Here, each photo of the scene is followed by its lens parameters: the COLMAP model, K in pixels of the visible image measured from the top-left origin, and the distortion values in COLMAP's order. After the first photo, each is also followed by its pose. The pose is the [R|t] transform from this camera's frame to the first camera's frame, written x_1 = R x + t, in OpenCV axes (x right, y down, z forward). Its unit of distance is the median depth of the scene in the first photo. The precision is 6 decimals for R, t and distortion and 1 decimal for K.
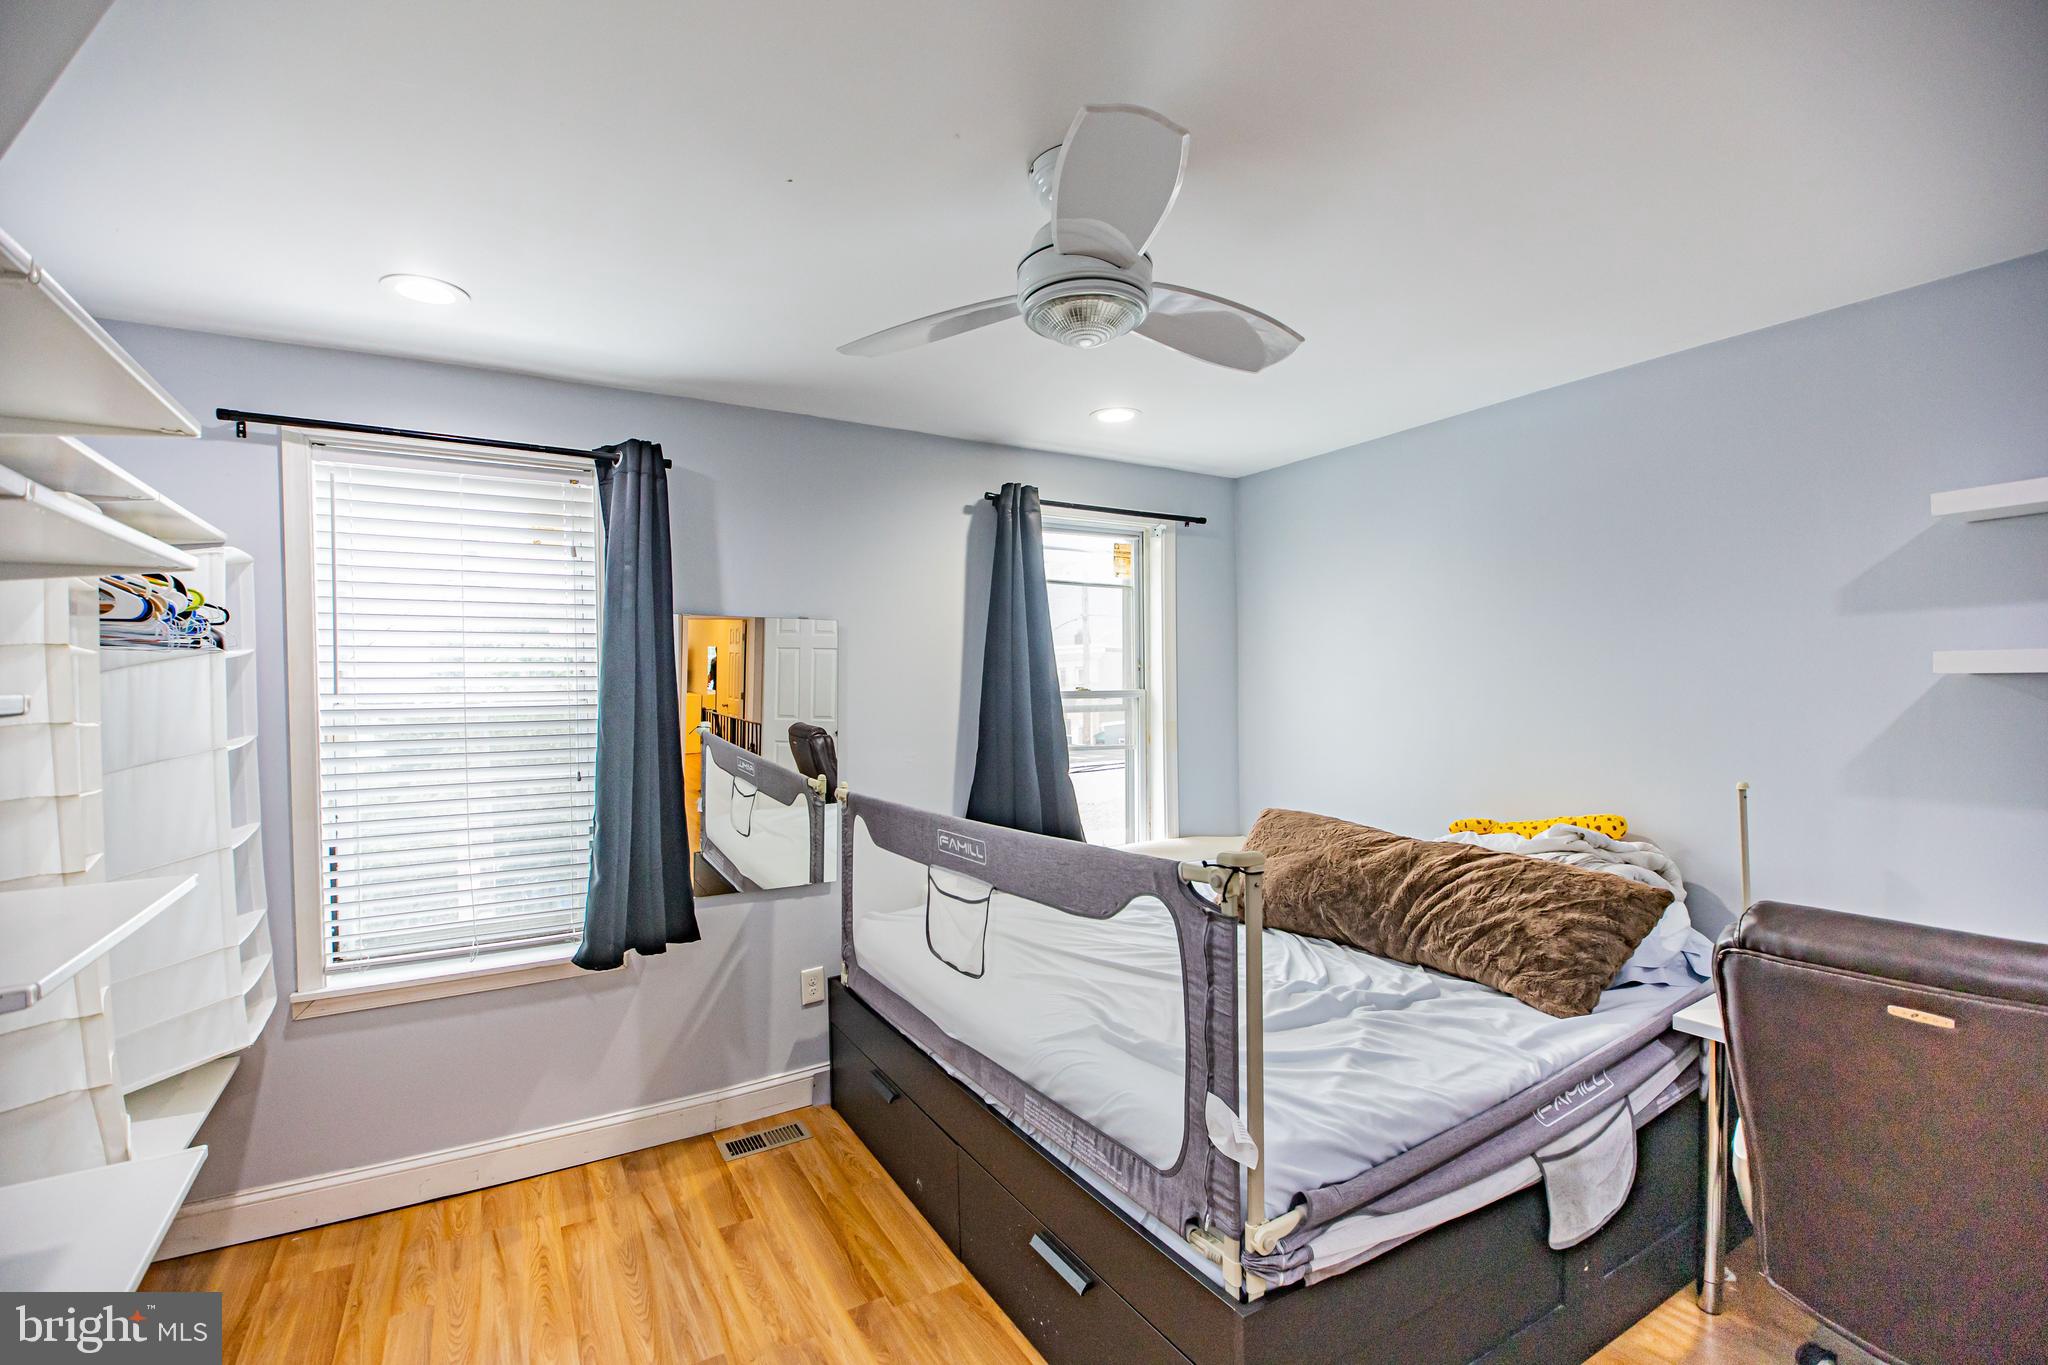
lens RADIAL K [[893.9, 0, 1019.5], [0, 893.9, 686.6], [0, 0, 1]] dist [0.021990, -0.023242]
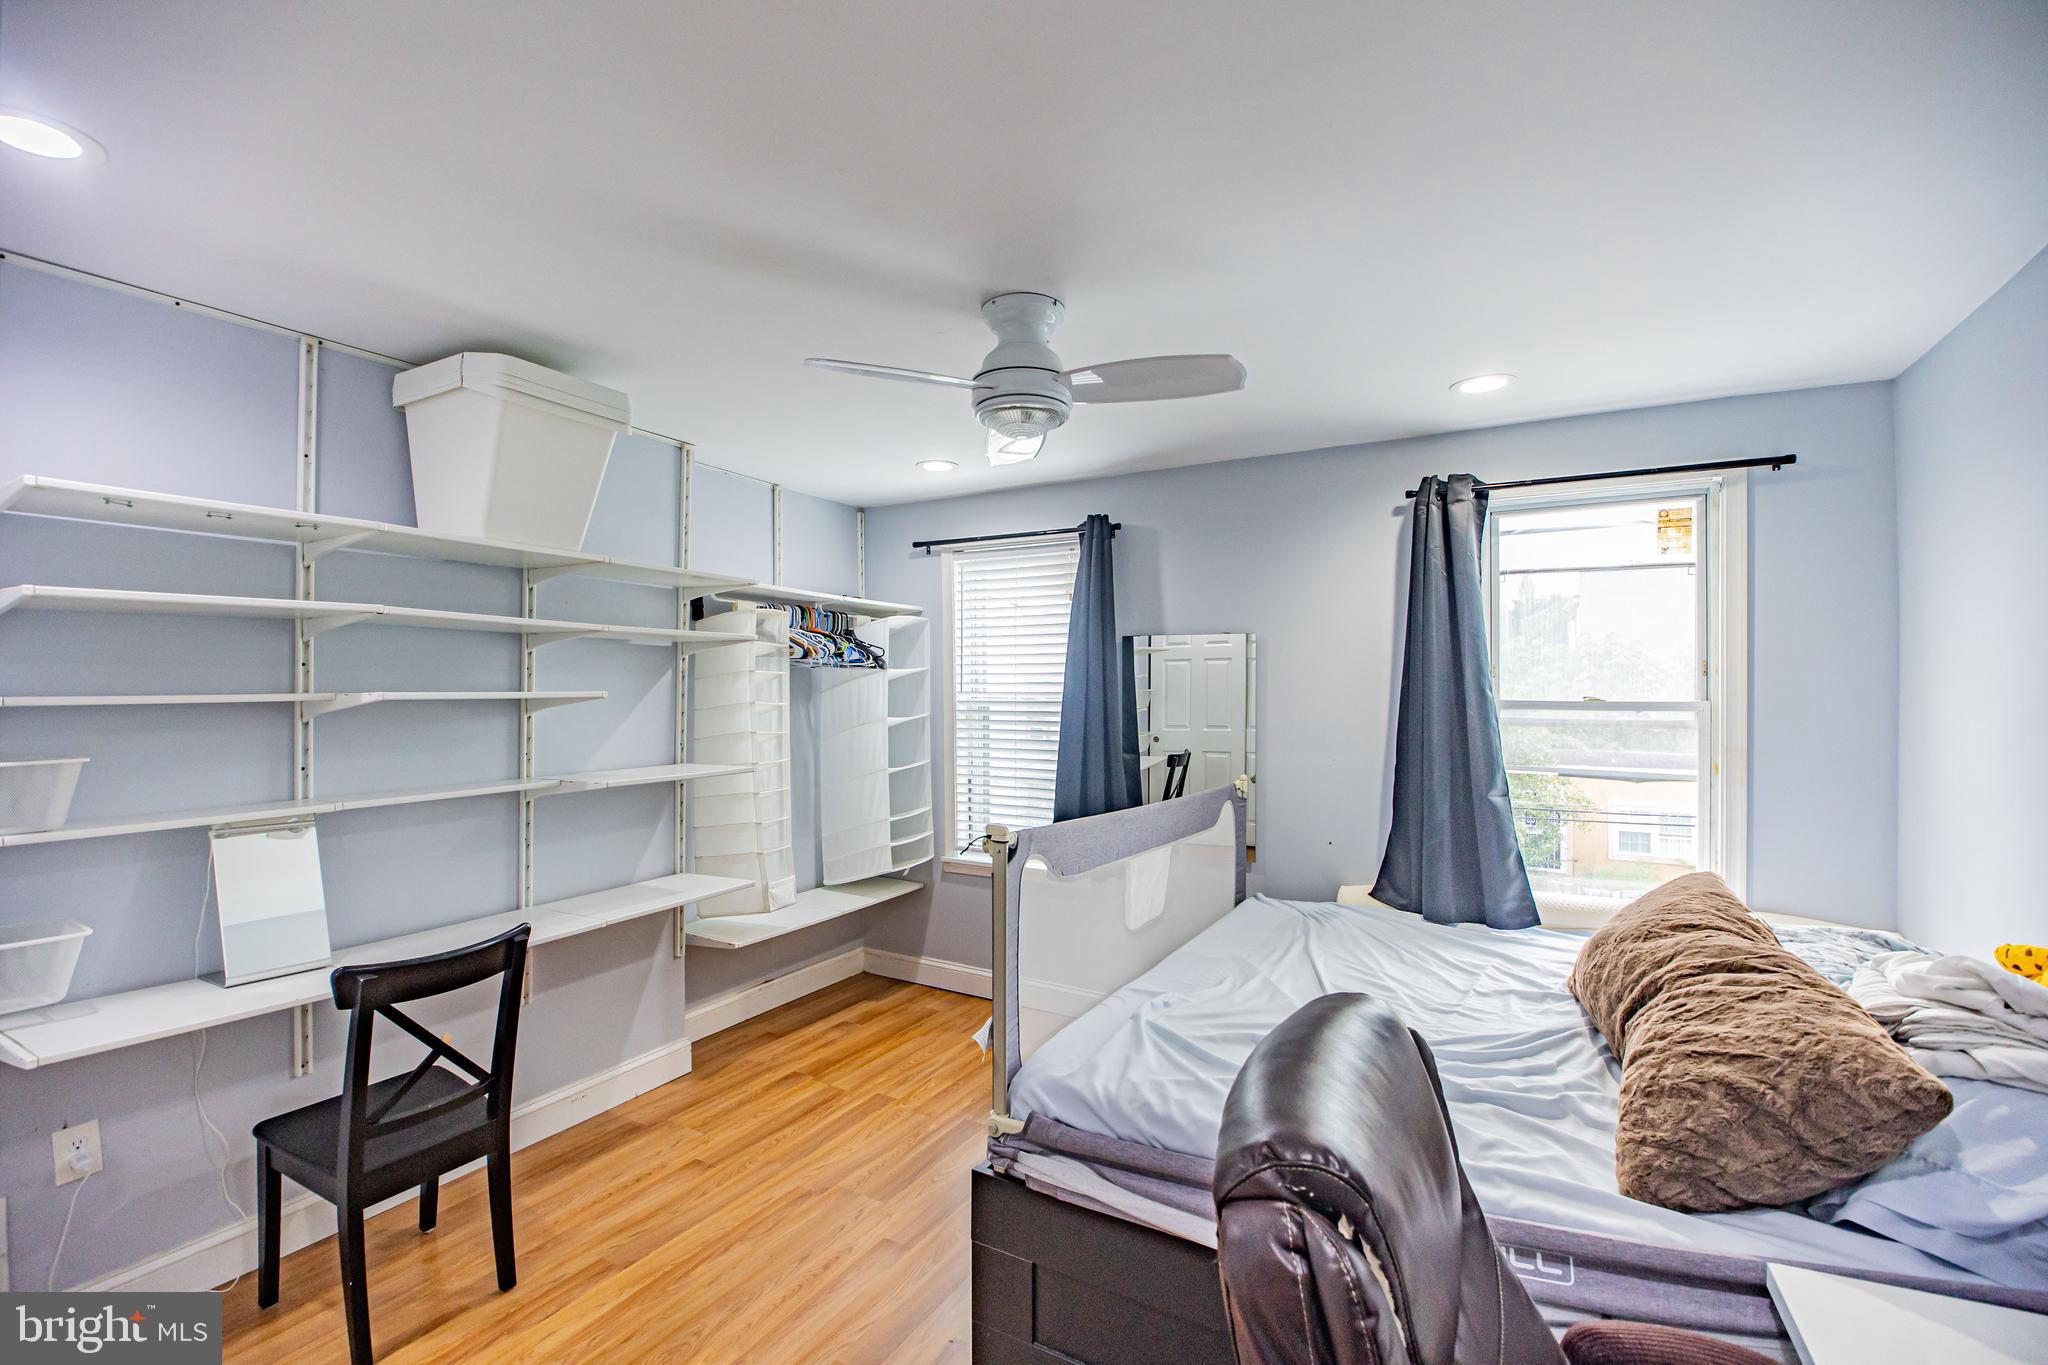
lens RADIAL K [[893.9, 0, 1019.5], [0, 893.9, 686.6], [0, 0, 1]] dist [0.021990, -0.023242]
pose [[0.495650, 0.009136, -0.868474, 0.806943], [-0.009328, 0.999943, 0.005195, -0.012227], [0.868472, 0.005526, 0.495707, 0.223720]]
